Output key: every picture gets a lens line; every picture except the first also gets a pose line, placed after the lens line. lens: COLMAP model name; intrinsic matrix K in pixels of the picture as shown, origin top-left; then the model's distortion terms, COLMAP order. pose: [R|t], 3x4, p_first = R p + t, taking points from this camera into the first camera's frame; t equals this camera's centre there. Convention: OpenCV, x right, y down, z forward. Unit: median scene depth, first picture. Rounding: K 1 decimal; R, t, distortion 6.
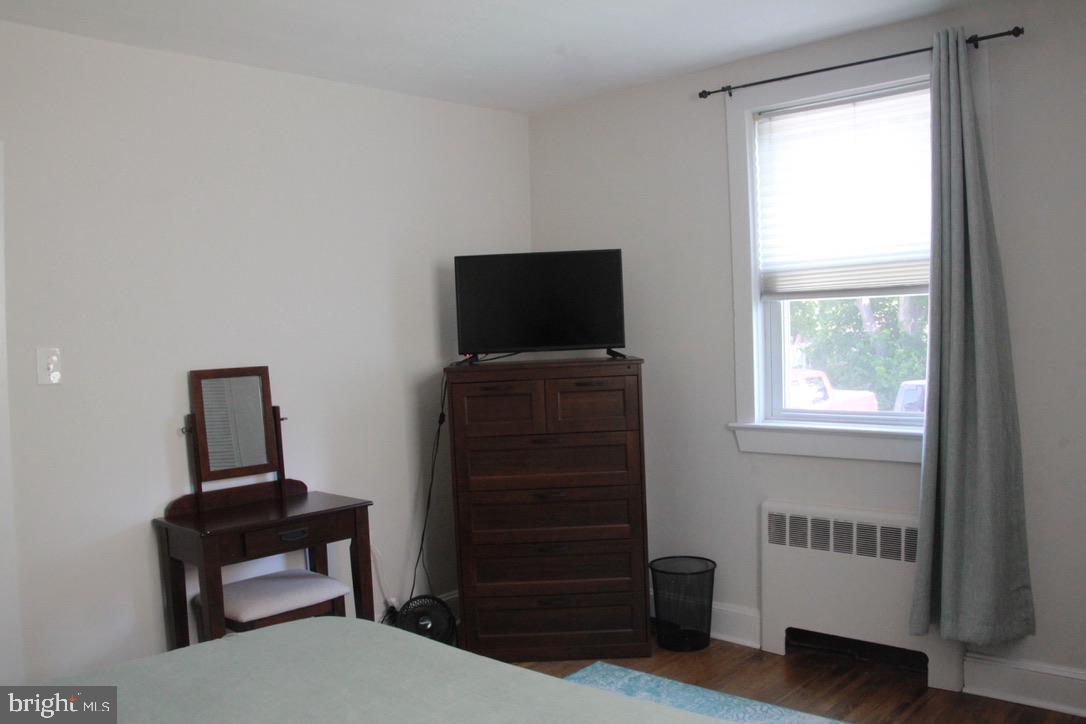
lens RADIAL K [[904.1, 0, 543.0], [0, 904.1, 362.0], [0, 0, 1]] dist [-0.181978, 0.105128]
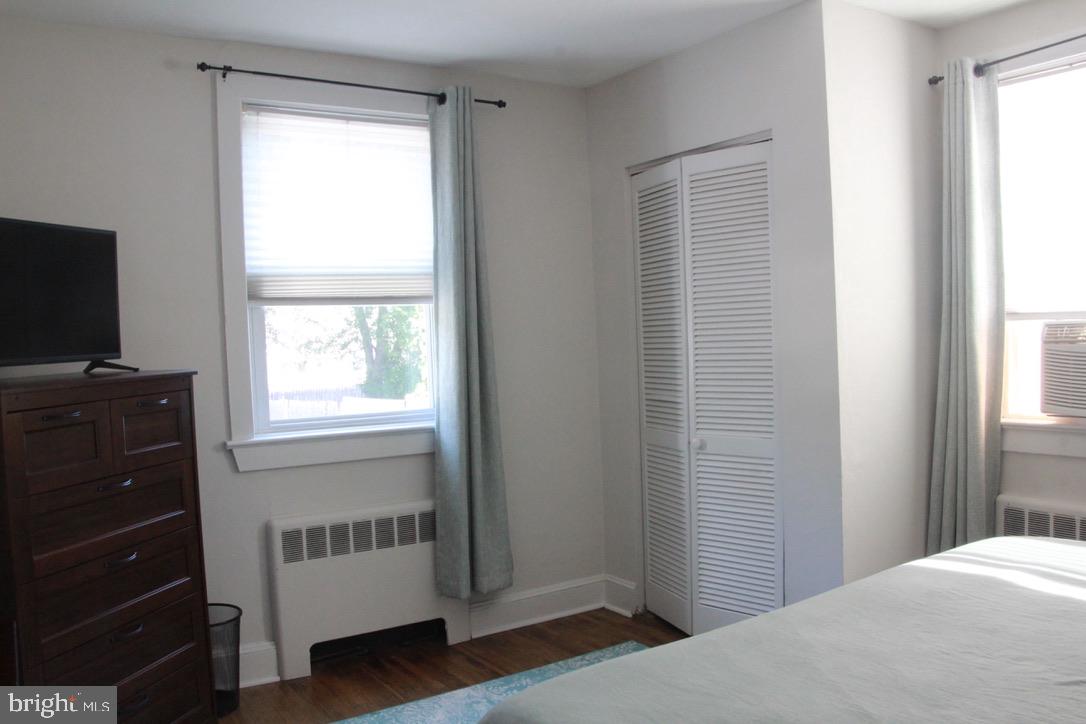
lens RADIAL K [[904.1, 0, 543.0], [0, 904.1, 362.0], [0, 0, 1]] dist [-0.181978, 0.105128]
pose [[0.236612, -0.005087, 0.971591, -0.596957], [0.054991, 0.998453, -0.008165, 0.014182], [-0.970047, 0.055360, 0.236526, 0.511234]]
